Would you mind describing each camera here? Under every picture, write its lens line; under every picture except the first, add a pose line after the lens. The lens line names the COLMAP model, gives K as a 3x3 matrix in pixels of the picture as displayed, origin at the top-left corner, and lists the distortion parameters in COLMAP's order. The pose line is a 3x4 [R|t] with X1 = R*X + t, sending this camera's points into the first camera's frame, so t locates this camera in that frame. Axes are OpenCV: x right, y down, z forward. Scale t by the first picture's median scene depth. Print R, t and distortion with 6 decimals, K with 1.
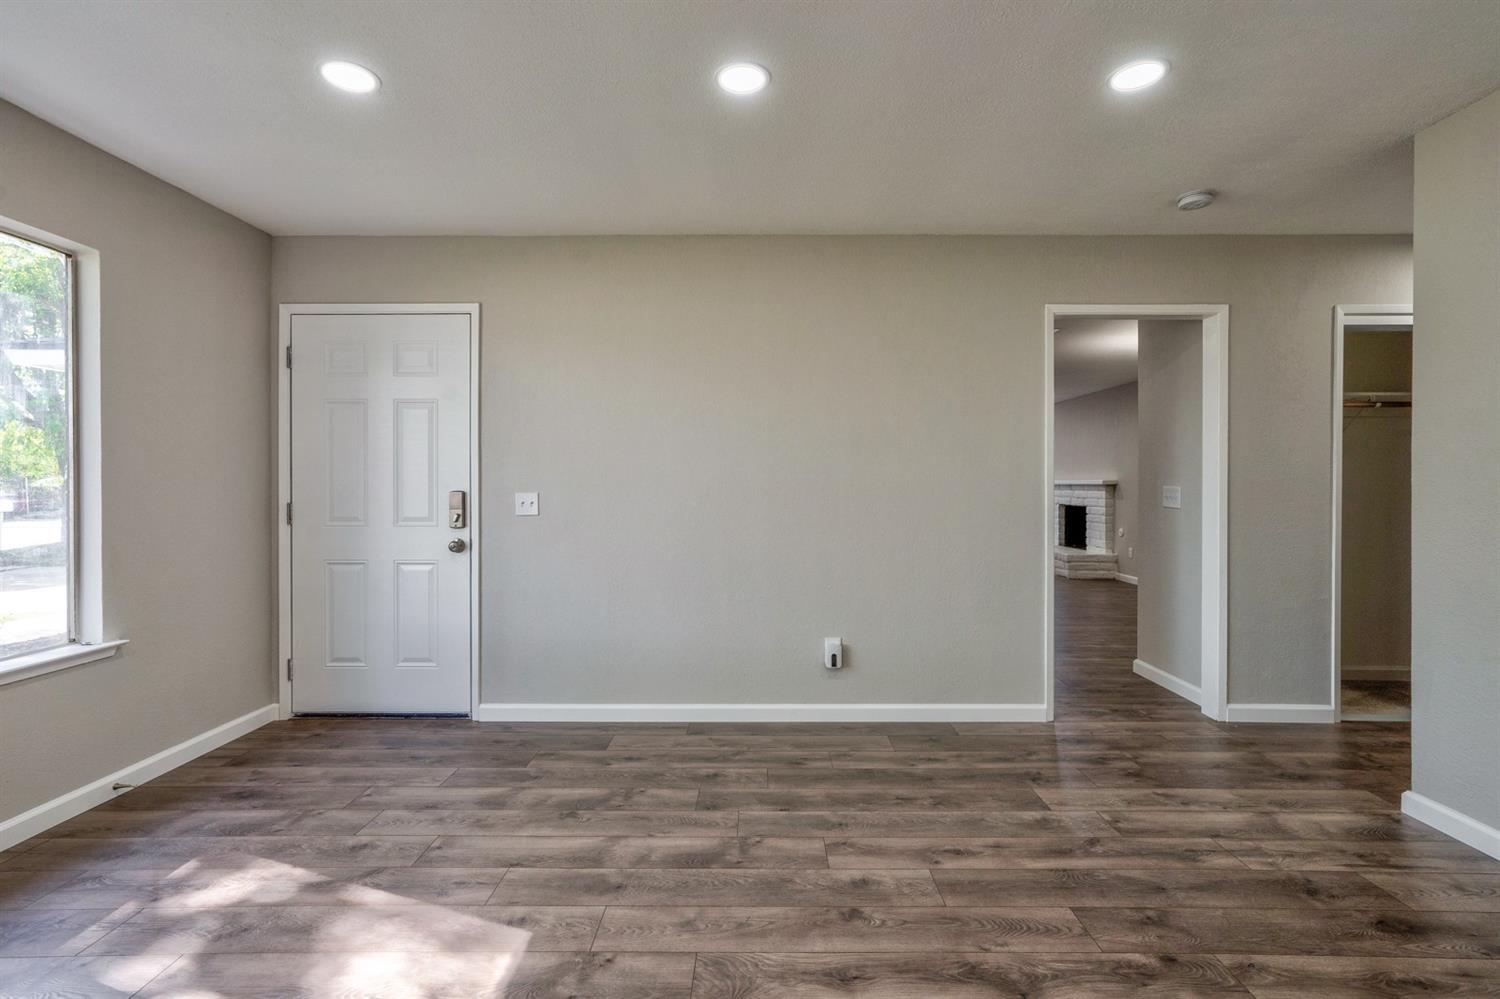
lens RADIAL K [[703.1, 0, 753.8], [0, 703.1, 489.1], [0, 0, 1]] dist [-0.016154, 0.016363]
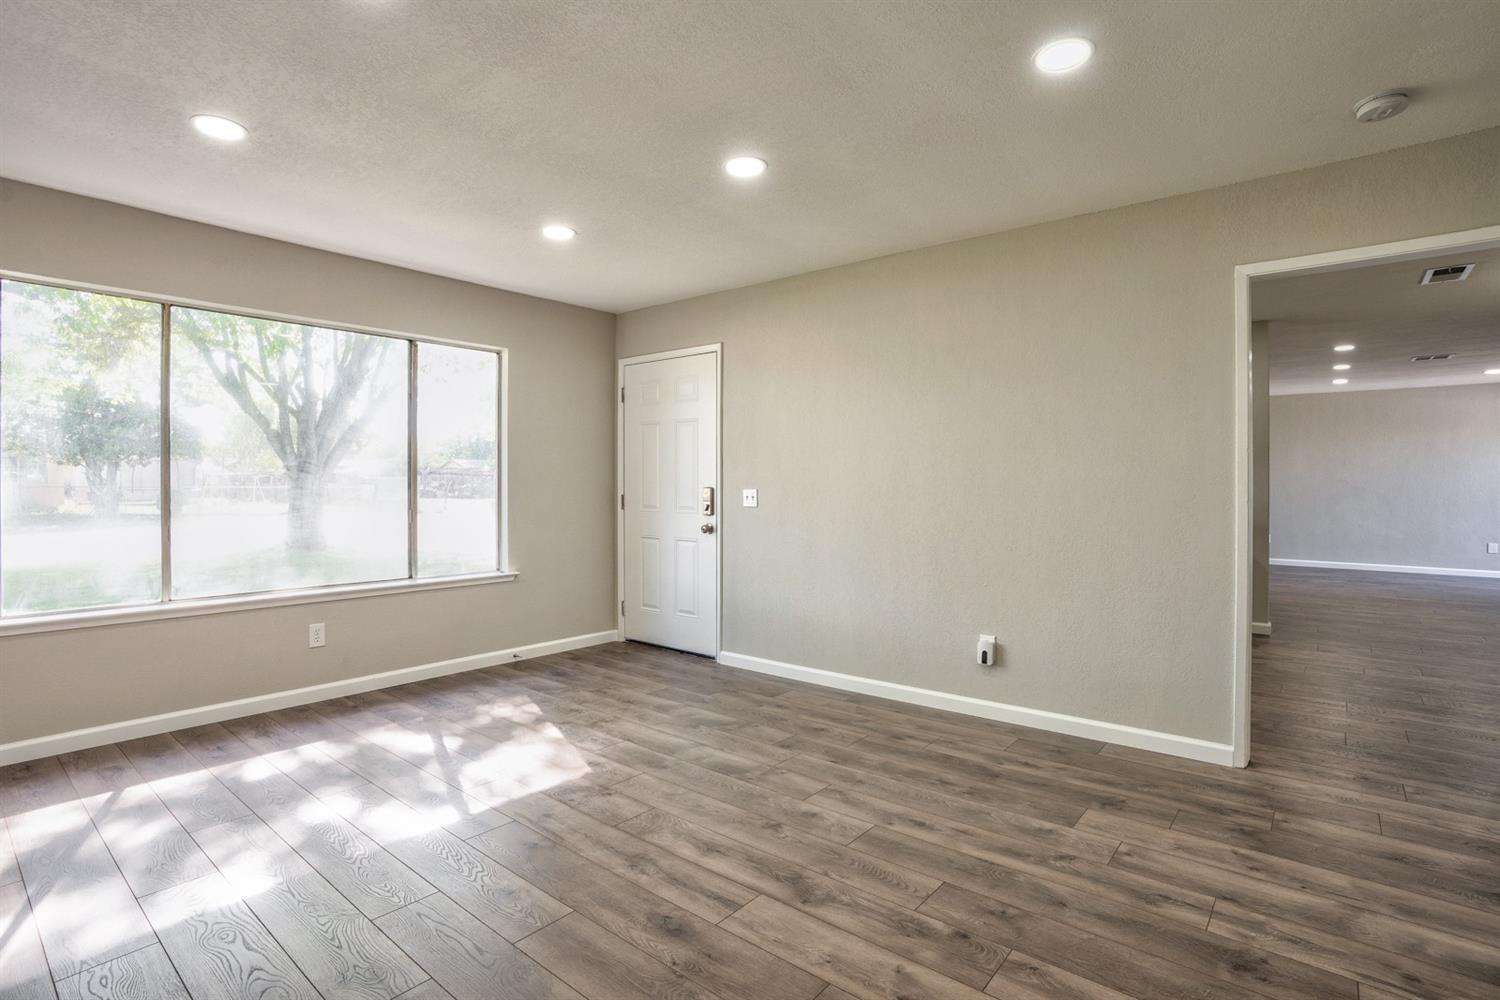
lens RADIAL K [[722.4, 0, 755.4], [0, 722.4, 497.7], [0, 0, 1]] dist [-0.071890, 0.029682]
pose [[0.780911, 0.013480, -0.624497, 0.610674], [-0.005006, 0.999870, 0.015322, 0.001251], [0.624623, -0.008839, 0.780877, -0.004574]]
